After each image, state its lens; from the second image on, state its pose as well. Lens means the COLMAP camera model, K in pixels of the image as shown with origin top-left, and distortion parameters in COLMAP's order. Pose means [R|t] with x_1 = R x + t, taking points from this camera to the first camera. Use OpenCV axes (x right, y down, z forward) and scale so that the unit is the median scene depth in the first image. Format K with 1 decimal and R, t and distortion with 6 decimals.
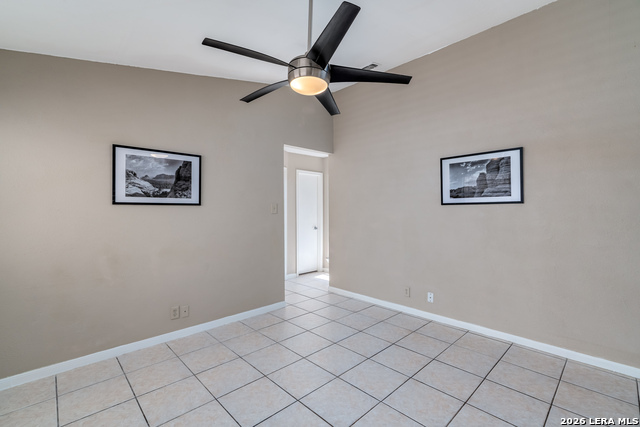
lens RADIAL K [[288.4, 0, 317.7], [0, 288.4, 211.8], [0, 0, 1]] dist [-0.017423, 0.006023]
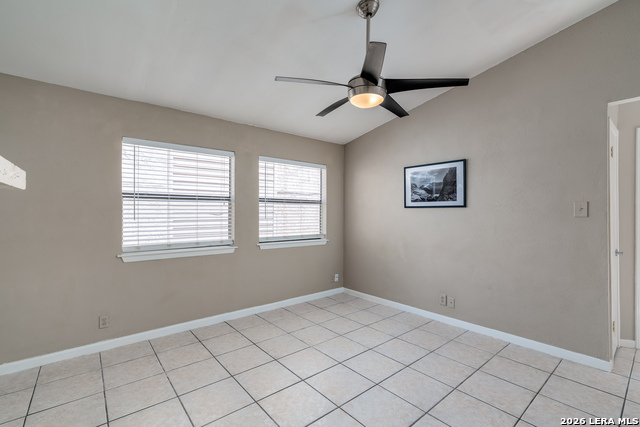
lens RADIAL K [[288.4, 0, 317.7], [0, 288.4, 211.8], [0, 0, 1]] dist [-0.017423, 0.006023]
pose [[-0.076286, -0.001488, -0.997085, 0.712956], [-0.009134, 0.999958, -0.000794, 0.000501], [0.997044, 0.009047, -0.076297, 0.583538]]
